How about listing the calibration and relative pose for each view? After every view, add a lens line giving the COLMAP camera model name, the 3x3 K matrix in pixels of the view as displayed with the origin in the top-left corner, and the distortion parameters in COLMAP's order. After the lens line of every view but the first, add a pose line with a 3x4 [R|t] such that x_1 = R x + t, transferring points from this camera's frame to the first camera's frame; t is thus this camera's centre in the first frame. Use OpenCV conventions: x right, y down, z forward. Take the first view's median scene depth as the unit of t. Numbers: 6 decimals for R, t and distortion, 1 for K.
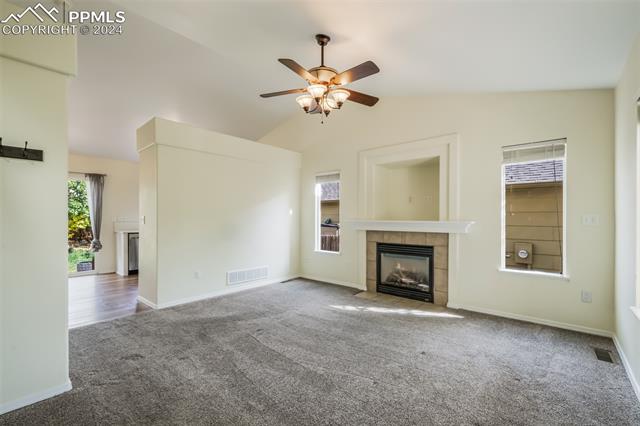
lens RADIAL K [[283.4, 0, 319.0], [0, 283.4, 215.9], [0, 0, 1]] dist [0.004491, -0.000255]
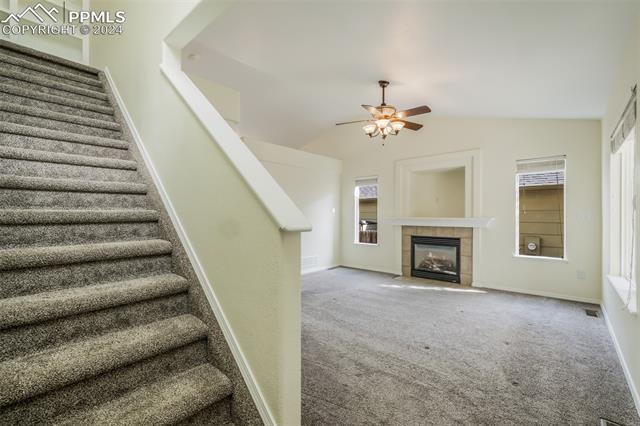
lens RADIAL K [[283.4, 0, 321.0], [0, 283.4, 212.4], [0, 0, 1]] dist [0.004491, -0.000255]
pose [[0.999941, 0.000734, -0.010811, -0.226942], [-0.000777, 0.999992, -0.003972, -0.001020], [0.010808, 0.003980, 0.999934, -0.297798]]
